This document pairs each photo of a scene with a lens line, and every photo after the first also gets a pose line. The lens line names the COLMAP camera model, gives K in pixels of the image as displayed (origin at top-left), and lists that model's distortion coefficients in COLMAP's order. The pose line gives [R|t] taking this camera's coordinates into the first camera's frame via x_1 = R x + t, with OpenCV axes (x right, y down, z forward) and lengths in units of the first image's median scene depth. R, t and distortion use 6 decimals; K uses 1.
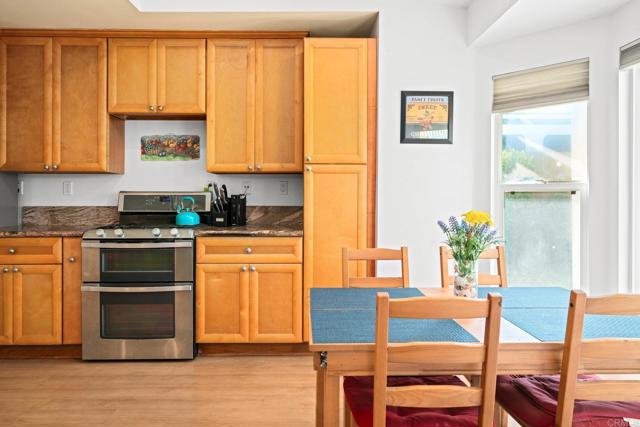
lens RADIAL K [[424.9, 0, 319.0], [0, 424.9, 195.1], [0, 0, 1]] dist [0.003167, 0.000839]
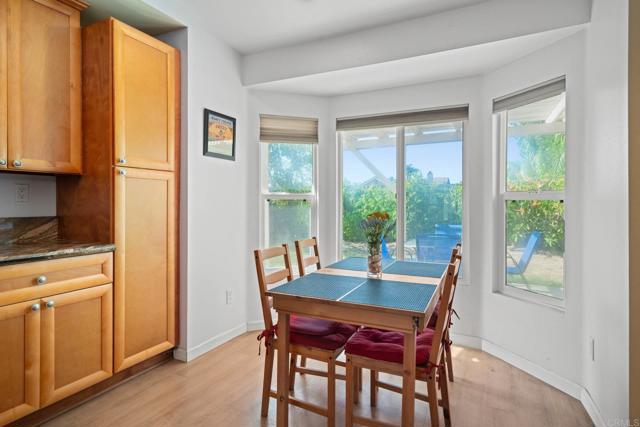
lens RADIAL K [[345.5, 0, 319.0], [0, 345.5, 203.6], [0, 0, 1]] dist [-0.001146, -0.000266]
pose [[0.458536, -0.002970, 0.888671, -0.467439], [0.001029, 0.999996, 0.002812, 0.001416], [-0.888675, -0.000375, 0.458537, 0.321175]]
